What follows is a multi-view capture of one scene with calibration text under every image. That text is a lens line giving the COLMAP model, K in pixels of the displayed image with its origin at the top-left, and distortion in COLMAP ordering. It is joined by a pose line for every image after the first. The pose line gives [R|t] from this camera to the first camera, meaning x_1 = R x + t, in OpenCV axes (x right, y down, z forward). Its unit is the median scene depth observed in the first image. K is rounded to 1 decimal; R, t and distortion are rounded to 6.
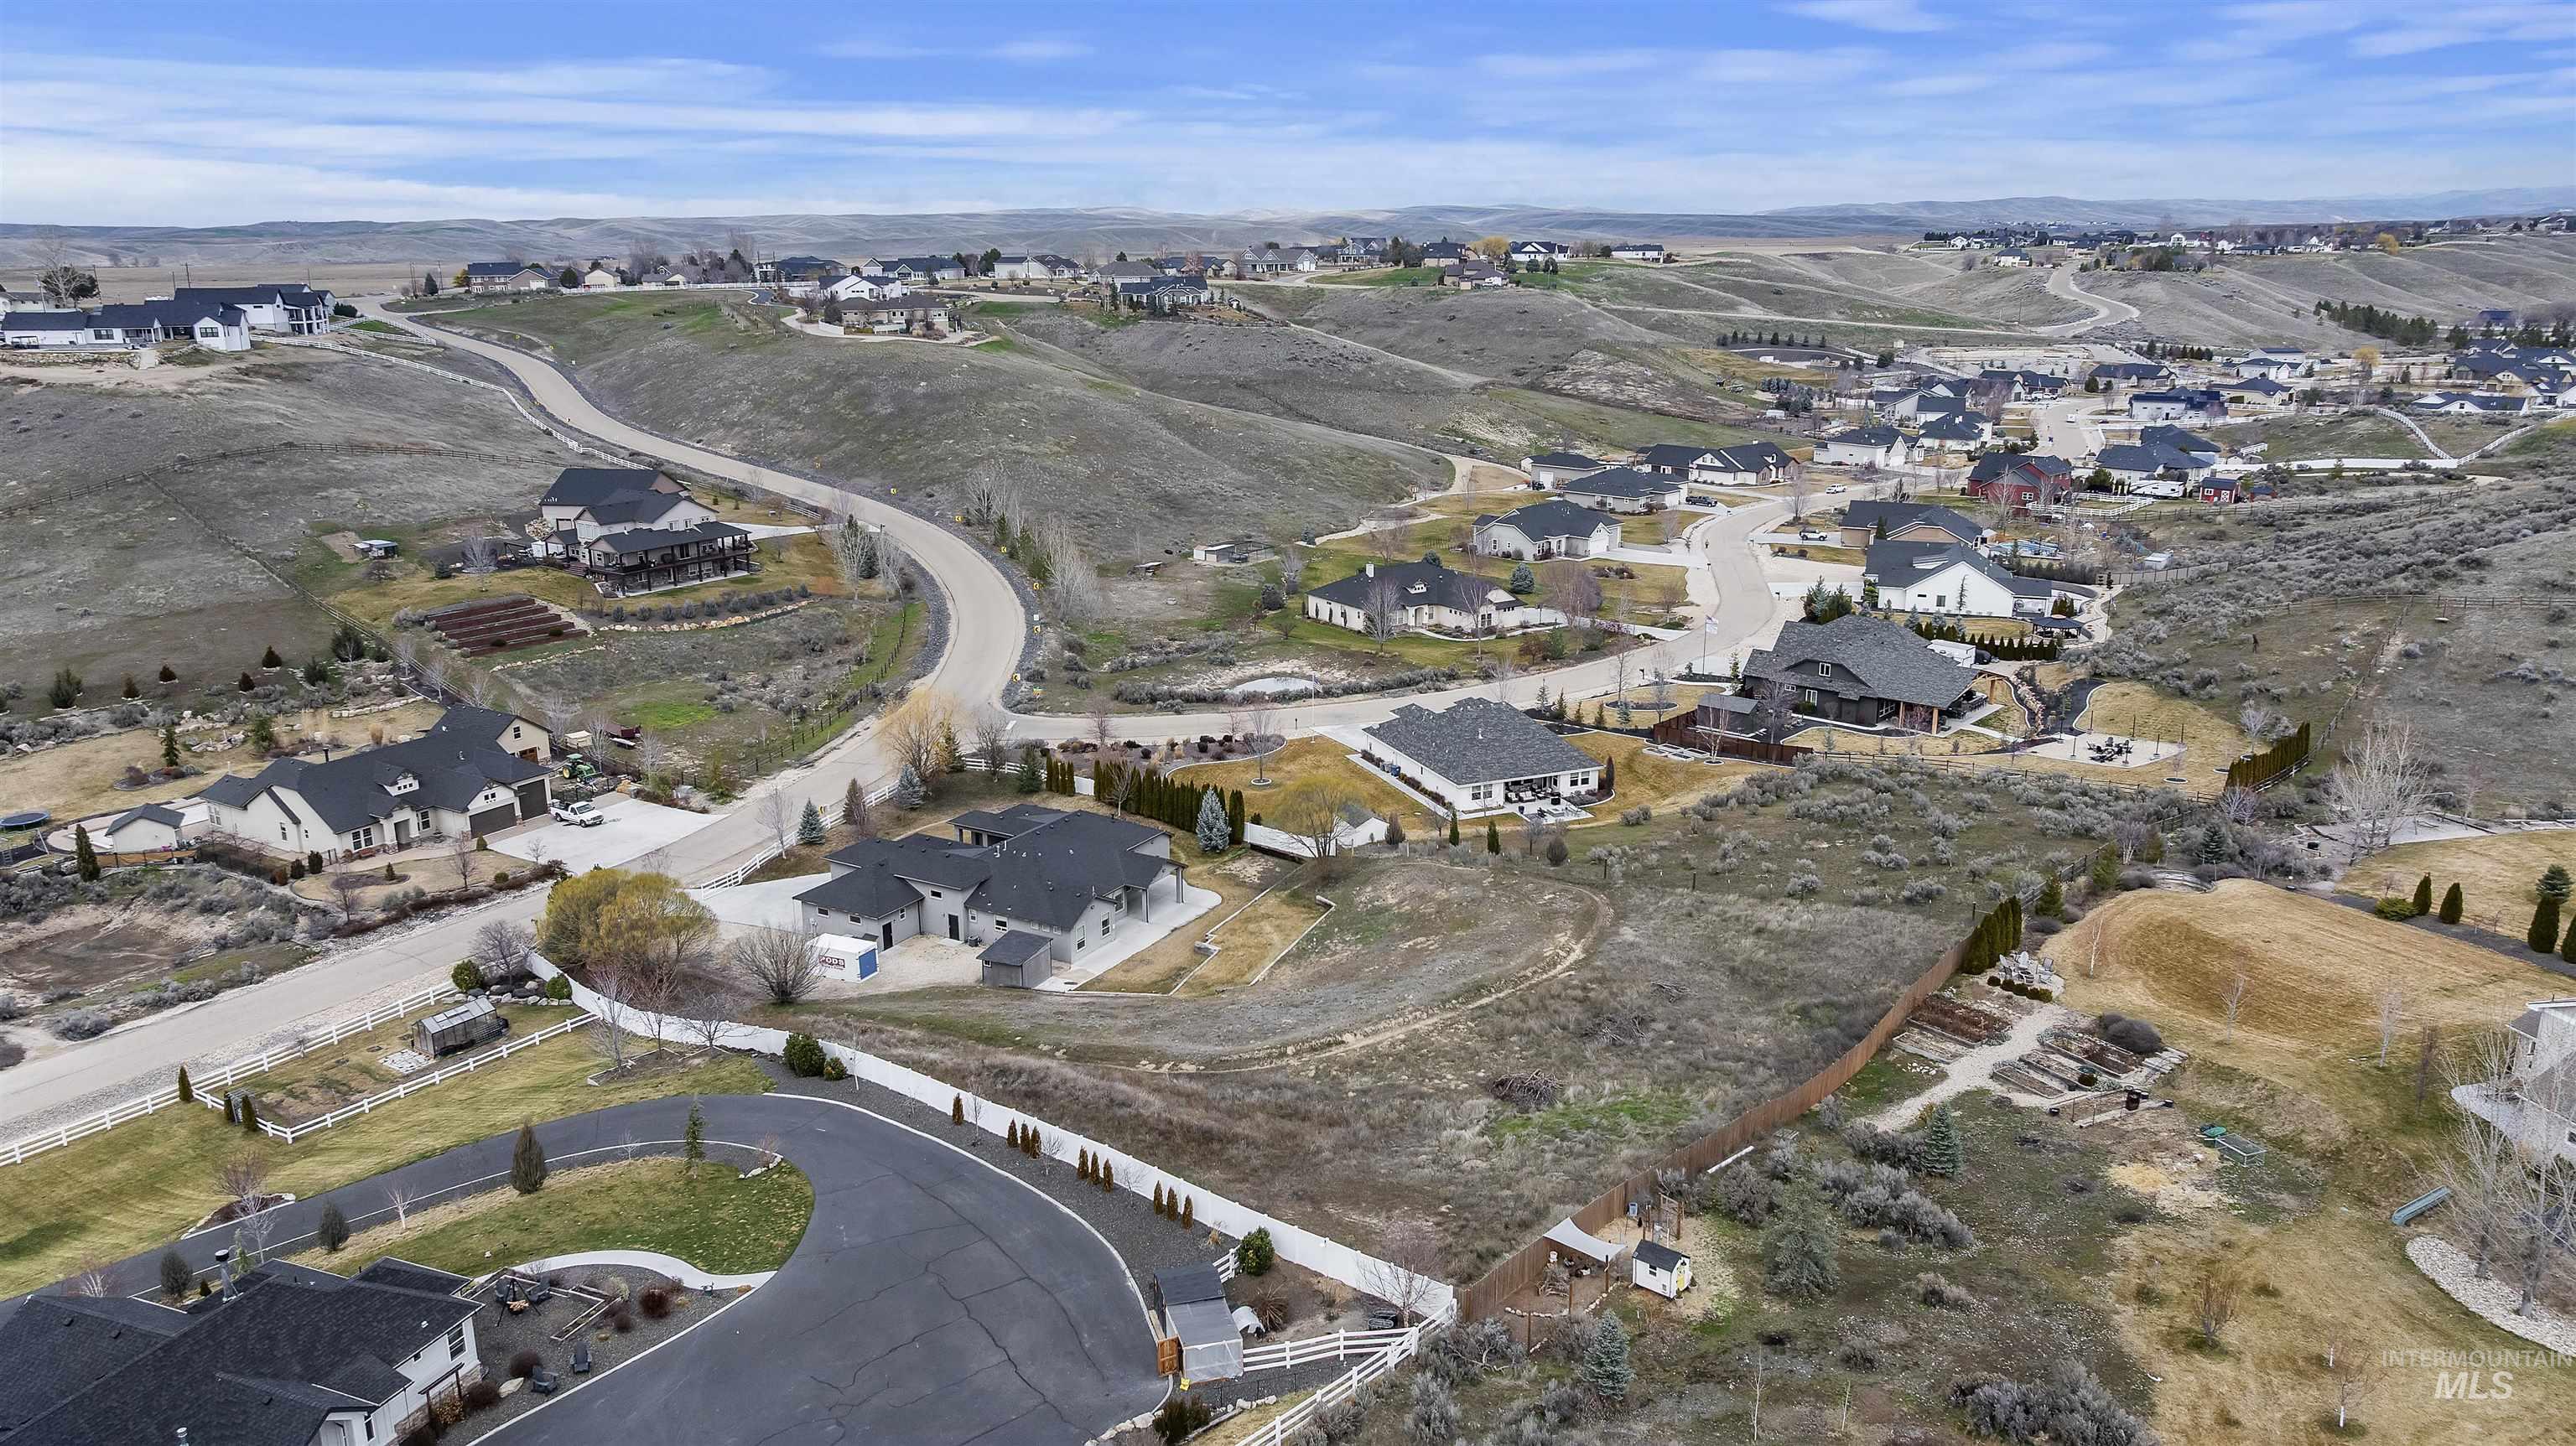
lens RADIAL K [[1805.6, 0, 1298.7], [0, 1805.6, 711.3], [0, 0, 1]] dist [-0.019548, 0.002598]
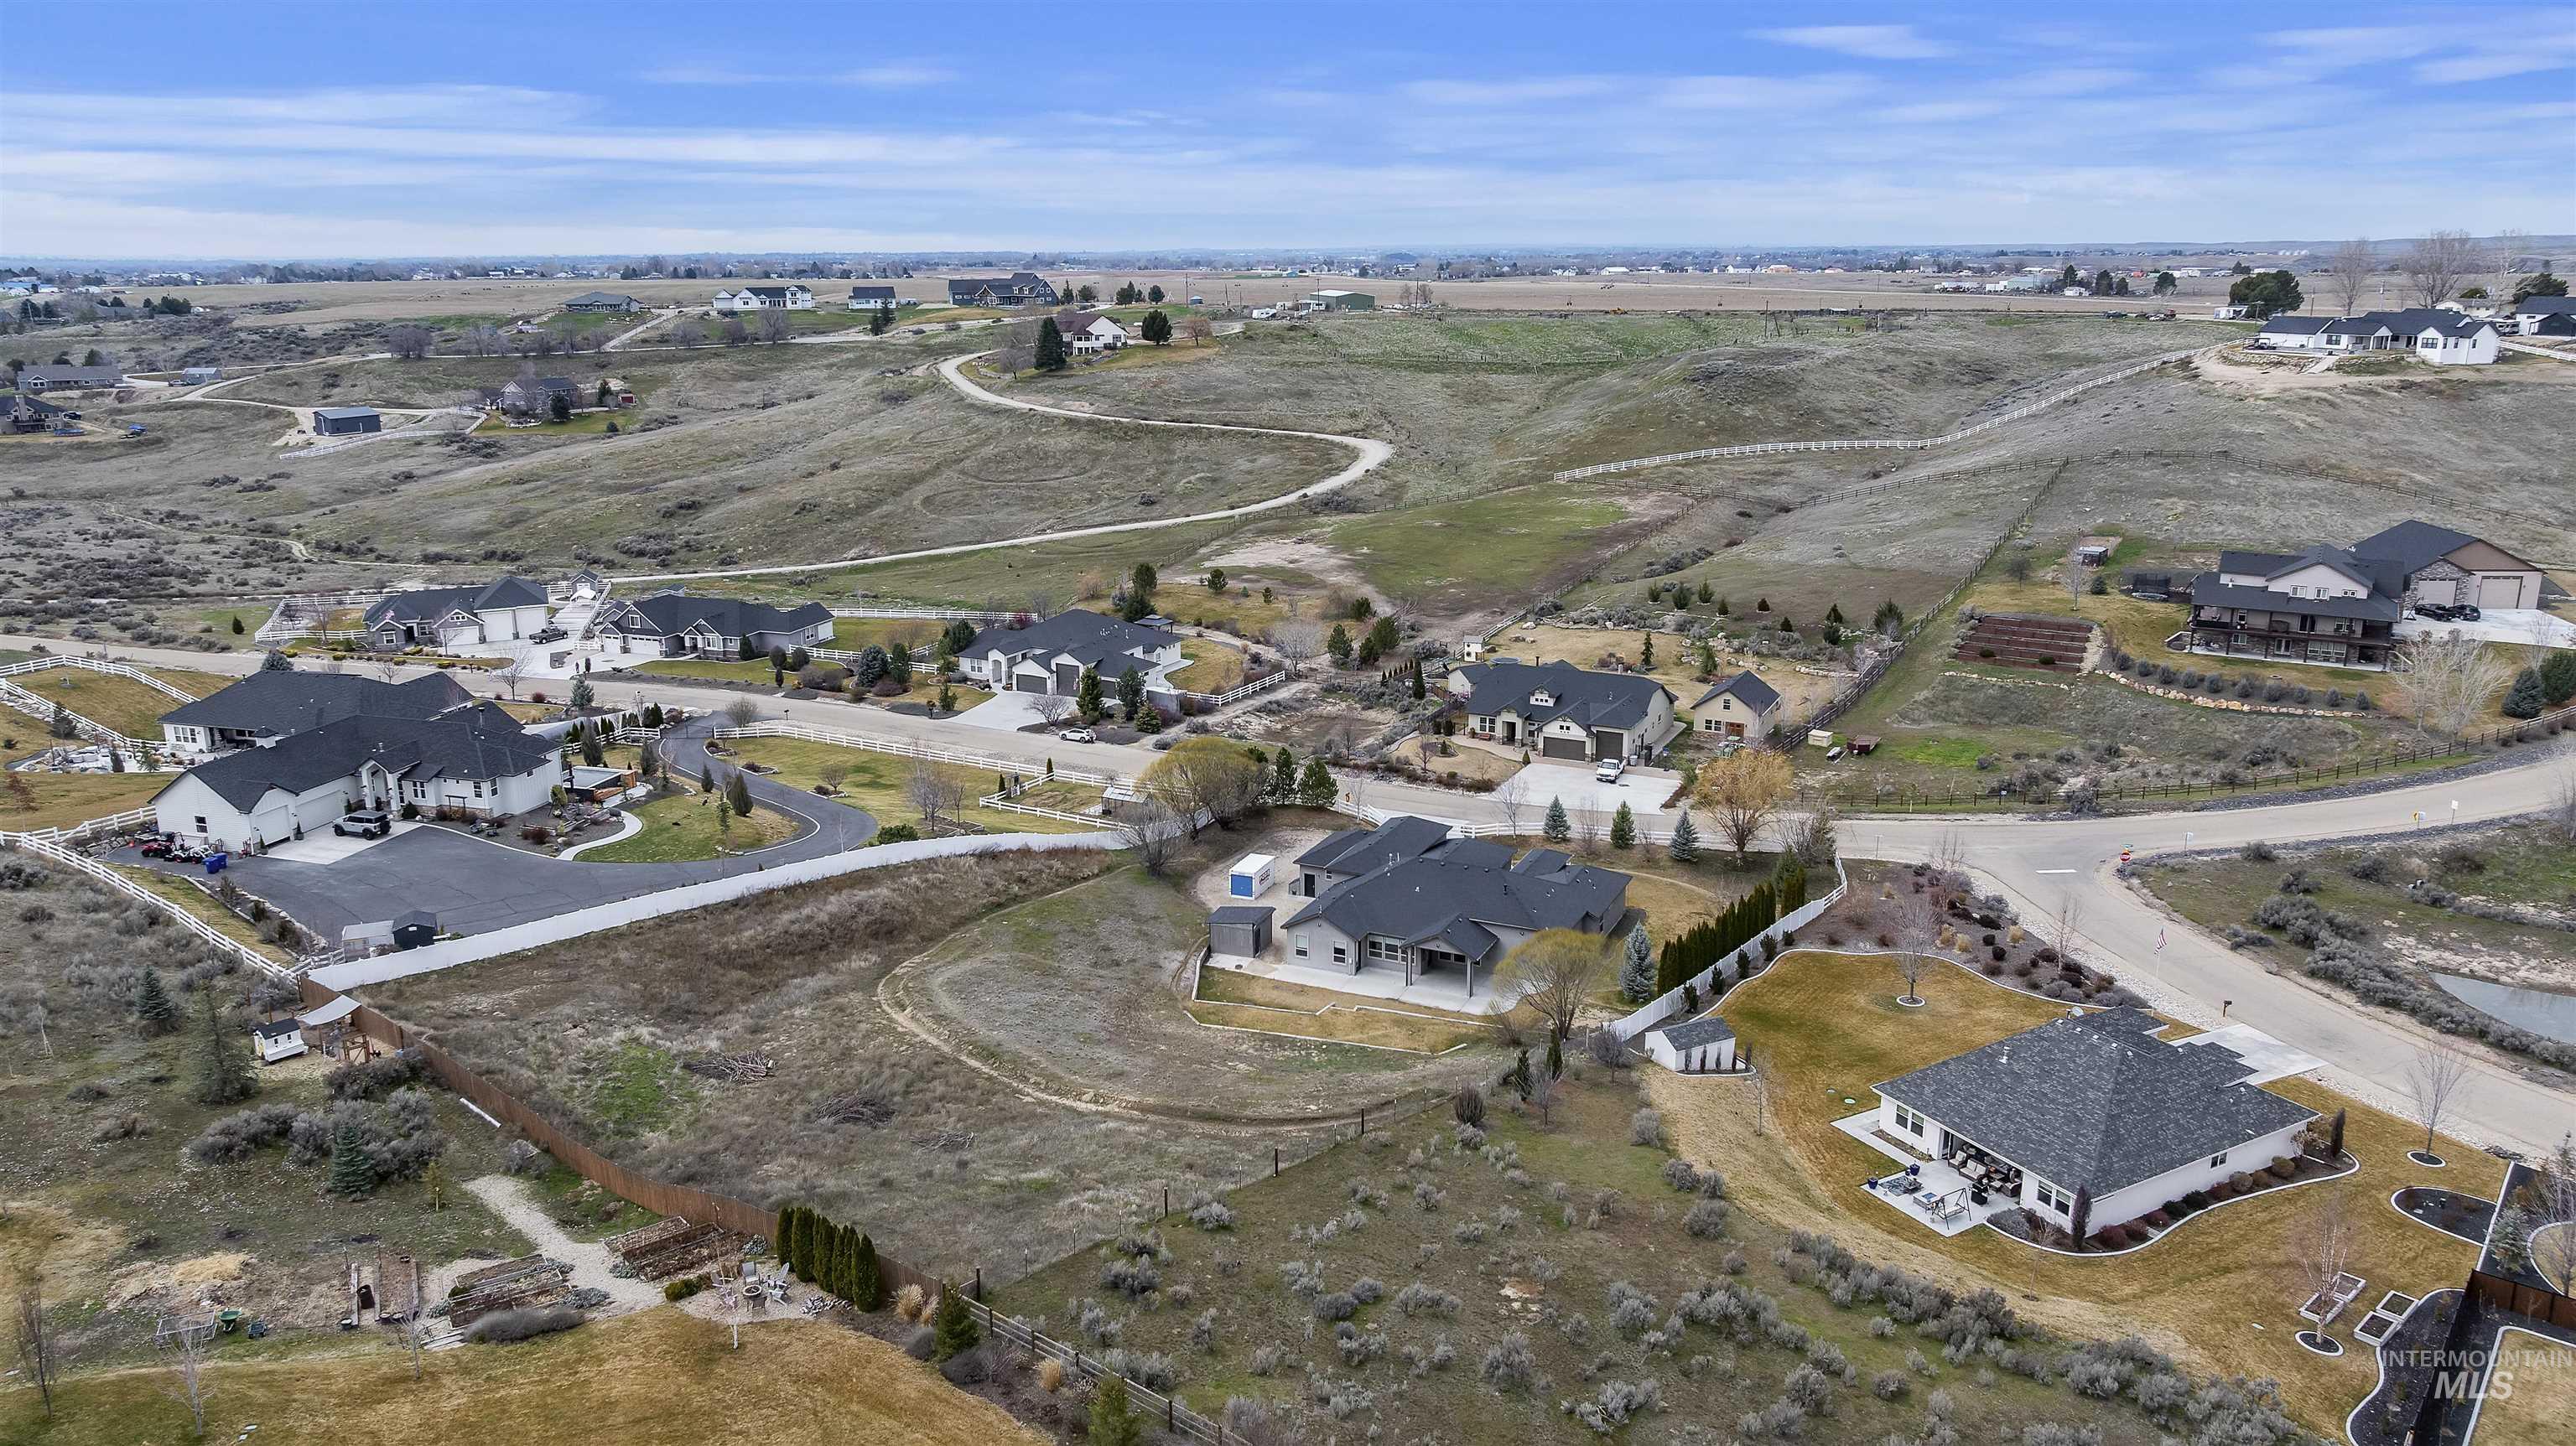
lens RADIAL K [[1805.6, 0, 1298.7], [0, 1805.6, 711.3], [0, 0, 1]] dist [-0.019548, 0.002598]
pose [[0.086637, 0.250734, -0.964171, 0.451155], [-0.250477, 0.942204, 0.222515, -0.122866], [0.964238, 0.222224, 0.144433, 0.449913]]
